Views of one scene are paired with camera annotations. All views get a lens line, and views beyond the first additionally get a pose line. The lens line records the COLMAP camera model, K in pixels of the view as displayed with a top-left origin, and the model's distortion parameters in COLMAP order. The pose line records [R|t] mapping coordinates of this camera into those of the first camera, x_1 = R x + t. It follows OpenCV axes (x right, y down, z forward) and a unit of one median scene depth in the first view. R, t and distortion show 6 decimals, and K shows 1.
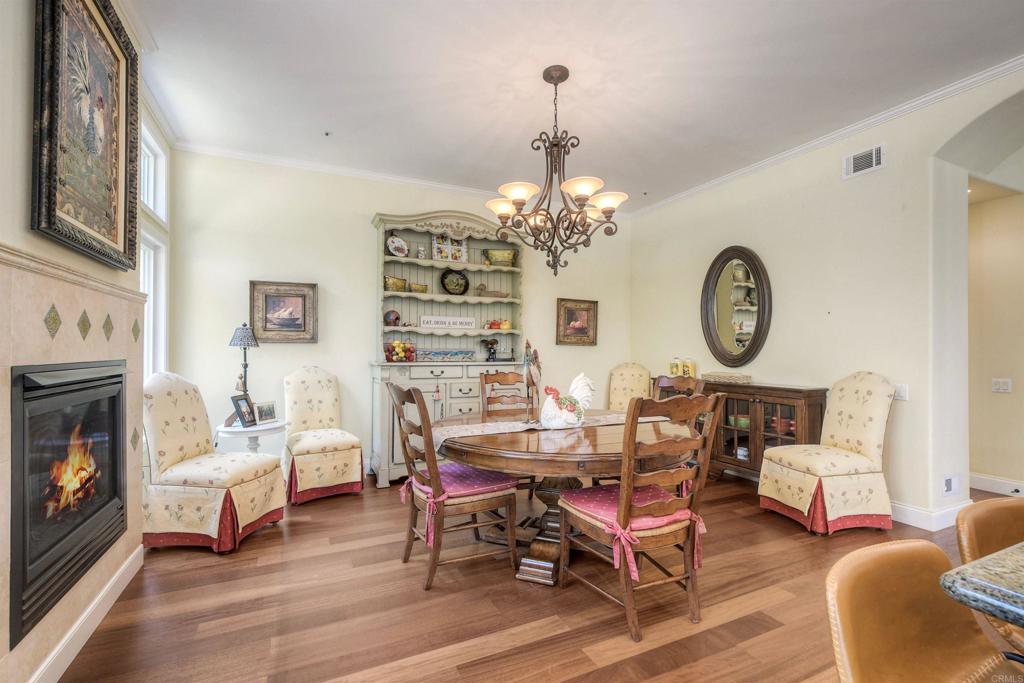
lens RADIAL K [[460.0, 0, 513.7], [0, 460.0, 344.7], [0, 0, 1]] dist [0.012126, -0.000407]
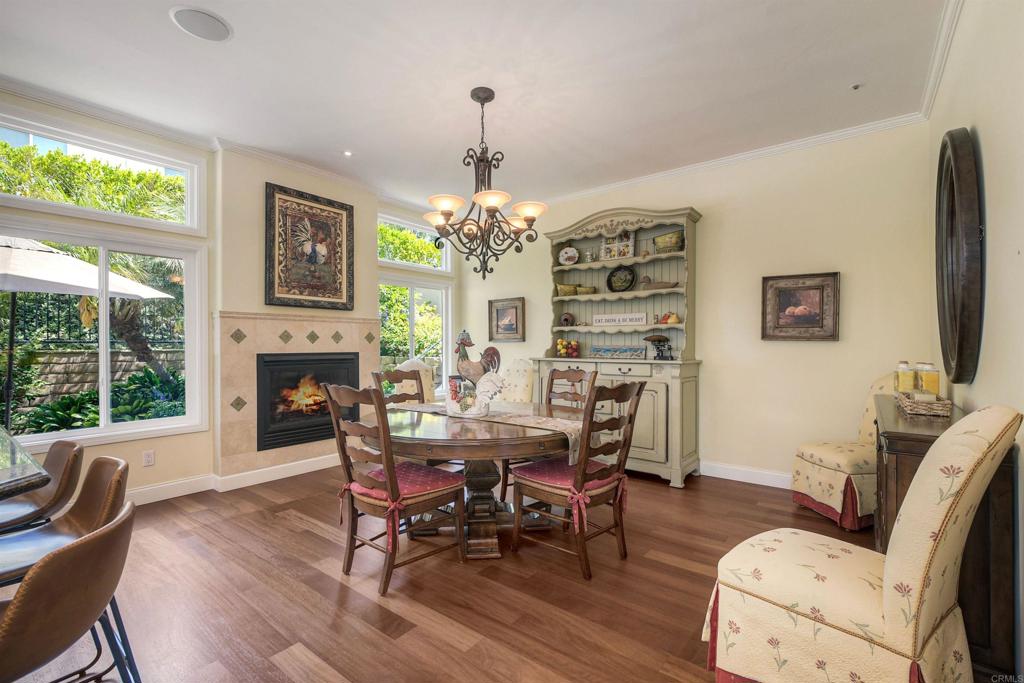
lens RADIAL K [[460.0, 0, 509.4], [0, 460.0, 344.3], [0, 0, 1]] dist [0.012126, -0.000407]
pose [[0.439494, -0.005742, -0.898227, 0.661874], [0.010678, 0.999942, -0.001167, 0.003743], [0.898182, -0.009078, 0.439530, 0.346119]]
